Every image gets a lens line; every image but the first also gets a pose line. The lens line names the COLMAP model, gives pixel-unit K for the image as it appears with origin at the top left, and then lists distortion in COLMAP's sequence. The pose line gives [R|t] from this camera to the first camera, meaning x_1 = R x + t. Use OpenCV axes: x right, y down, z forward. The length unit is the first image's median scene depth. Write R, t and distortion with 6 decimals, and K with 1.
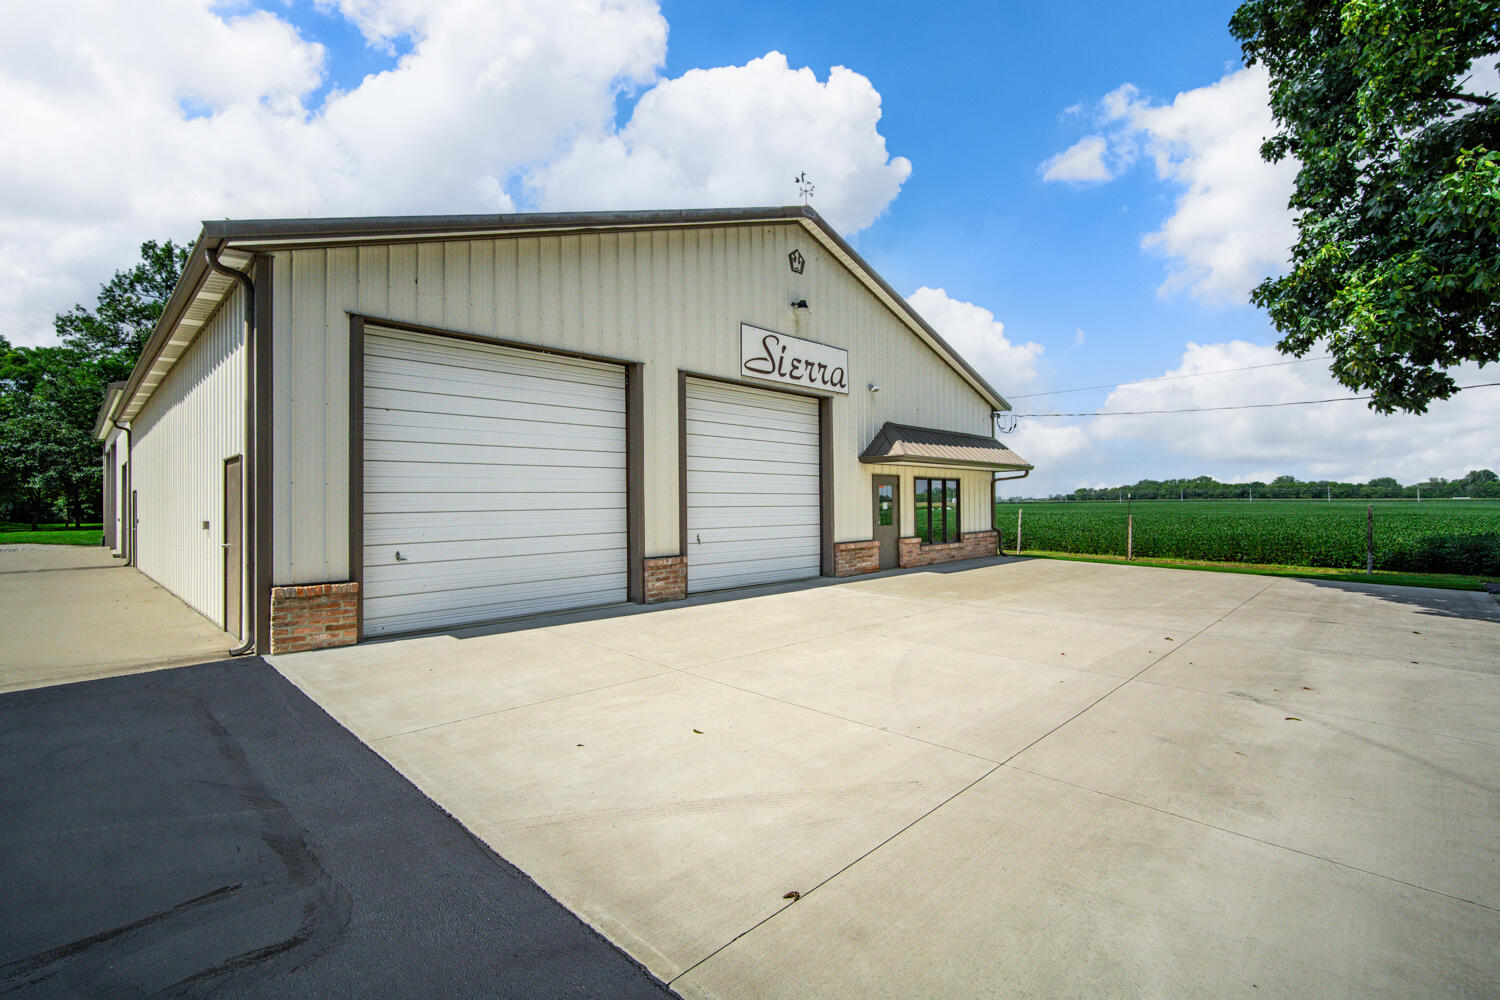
lens RADIAL K [[618.0, 0, 750.0], [0, 618.0, 500.0], [0, 0, 1]] dist [-0.009392, -0.000032]
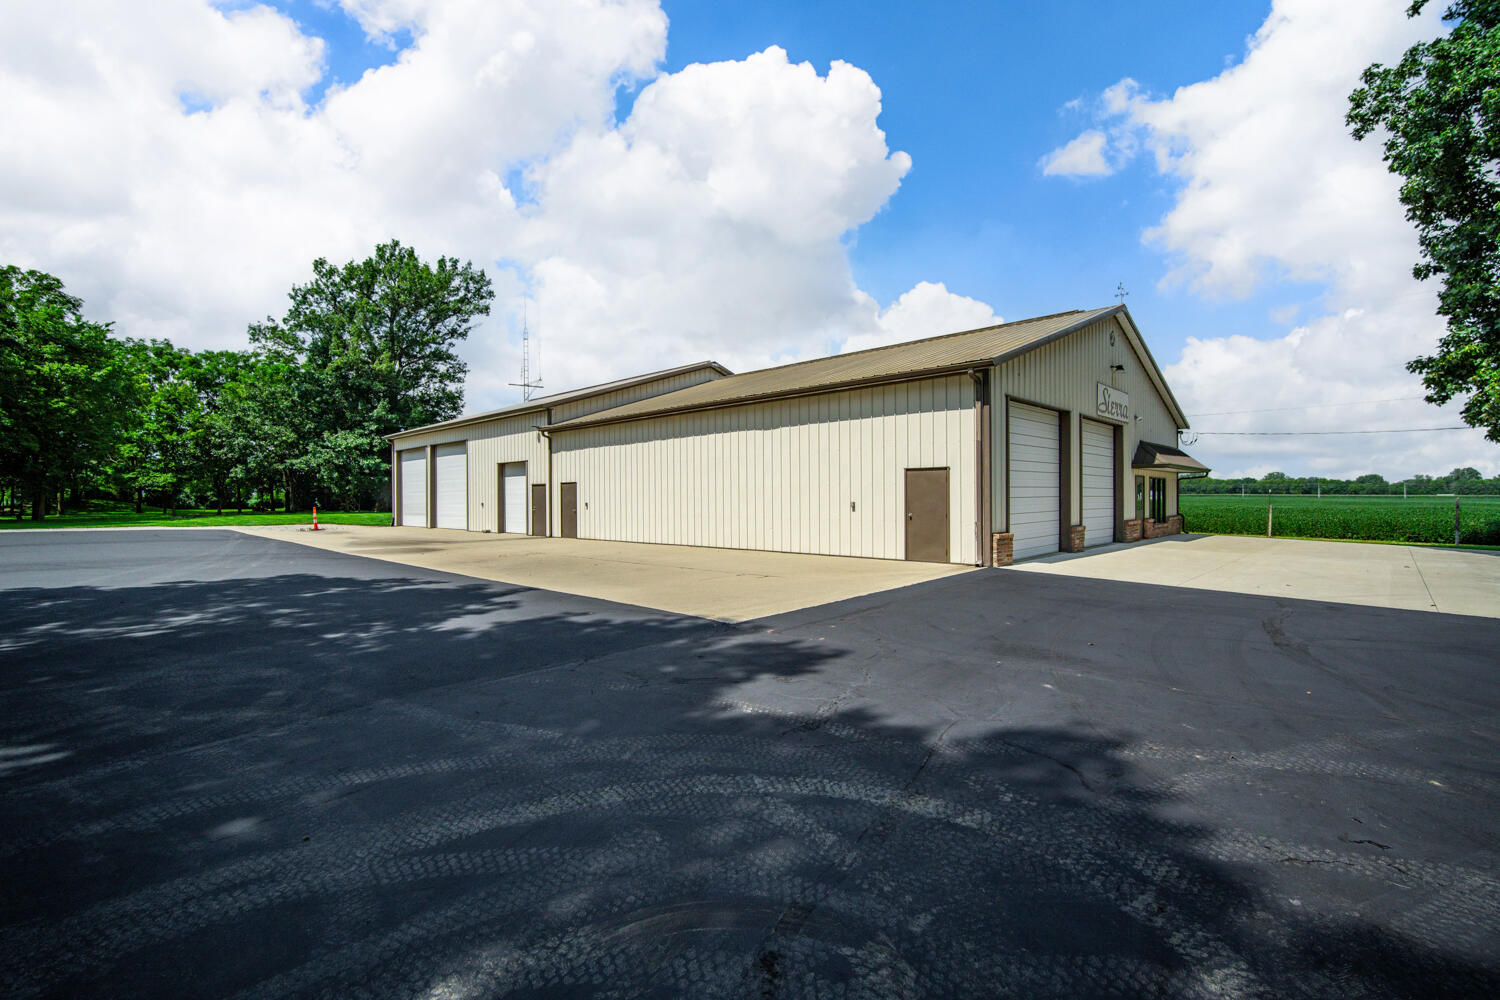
lens RADIAL K [[605.3, 0, 753.5], [0, 605.3, 501.9], [0, 0, 1]] dist [-0.009639, -0.000286]
pose [[0.999967, 0.006821, 0.004303, -0.200176], [-0.006891, 0.999838, 0.016612, 0.001118], [-0.004189, -0.016641, 0.999853, -0.124435]]
